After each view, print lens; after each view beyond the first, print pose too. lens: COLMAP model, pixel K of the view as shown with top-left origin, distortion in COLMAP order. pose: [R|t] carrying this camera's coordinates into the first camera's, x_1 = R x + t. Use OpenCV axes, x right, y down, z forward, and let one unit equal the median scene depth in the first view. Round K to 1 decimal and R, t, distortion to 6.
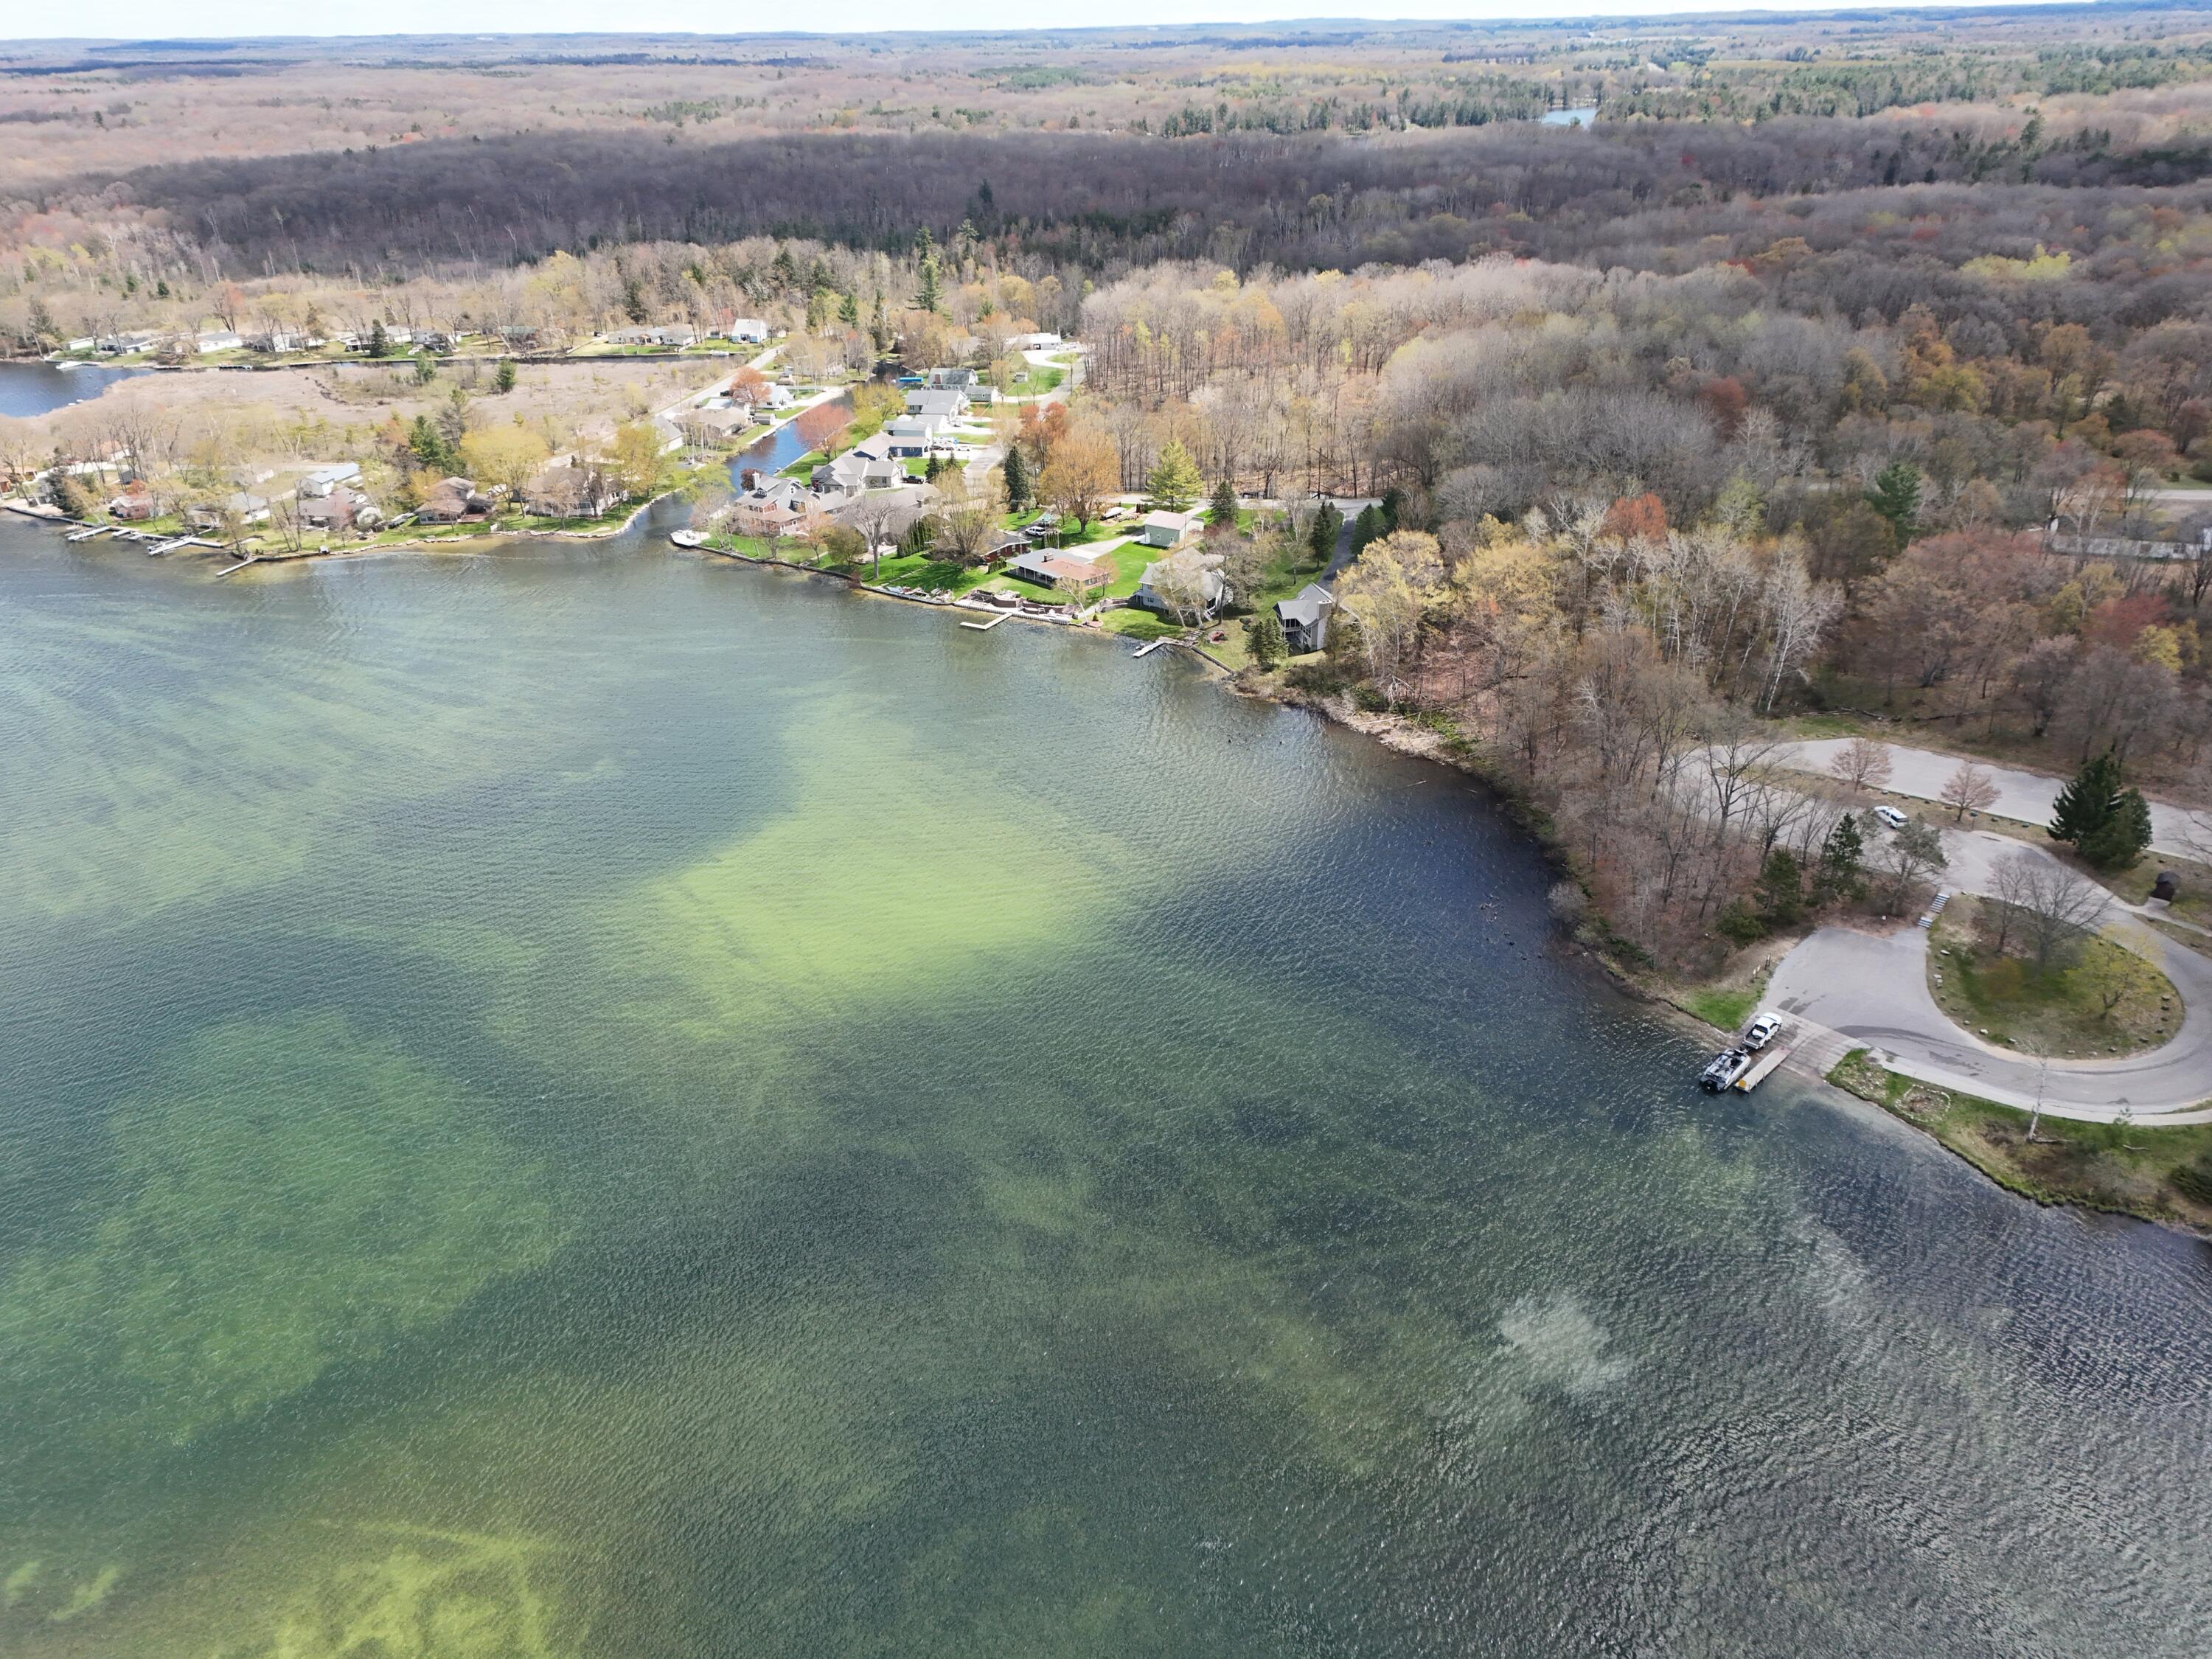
lens RADIAL K [[1542.9, 0, 1097.7], [0, 1542.9, 824.4], [0, 0, 1]] dist [0.050732, -0.066975]
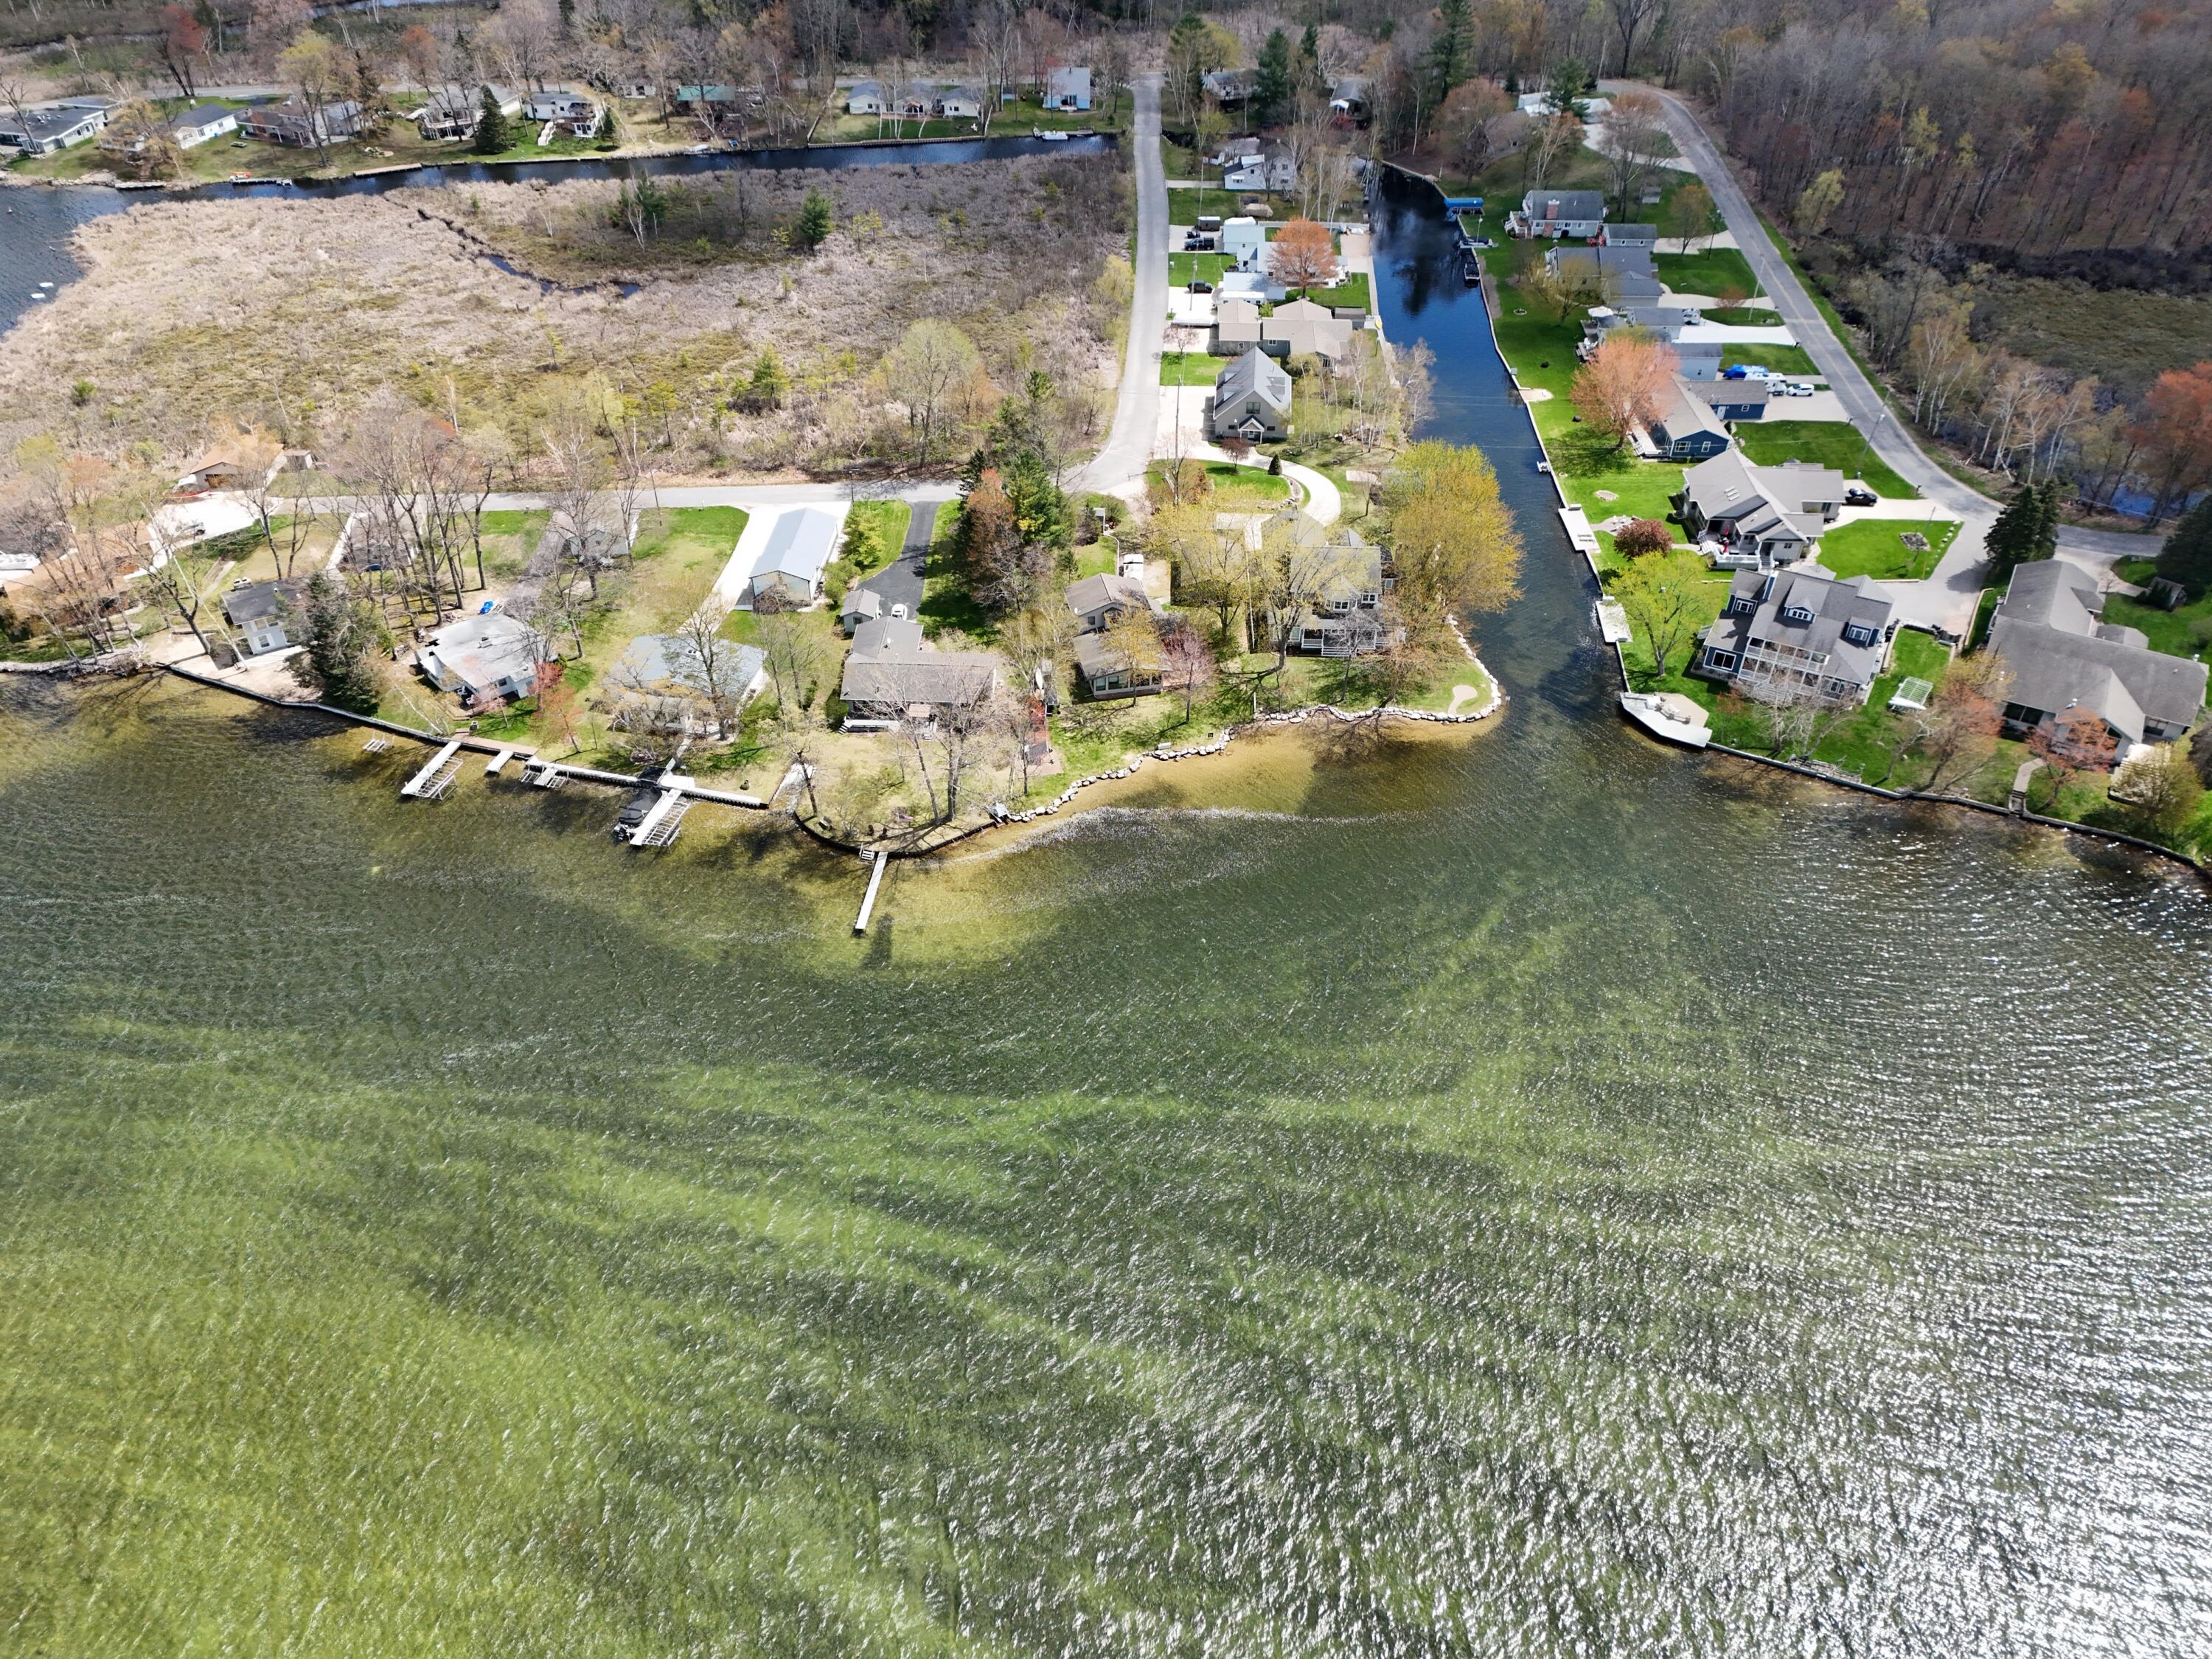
lens RADIAL K [[1542.9, 0, 1097.7], [0, 1542.9, 824.4], [0, 0, 1]] dist [0.050732, -0.066975]
pose [[0.994969, -0.065228, 0.076038, -0.426284], [0.047842, 0.976223, 0.211425, -0.231976], [-0.088021, -0.206724, 0.974432, 0.446065]]
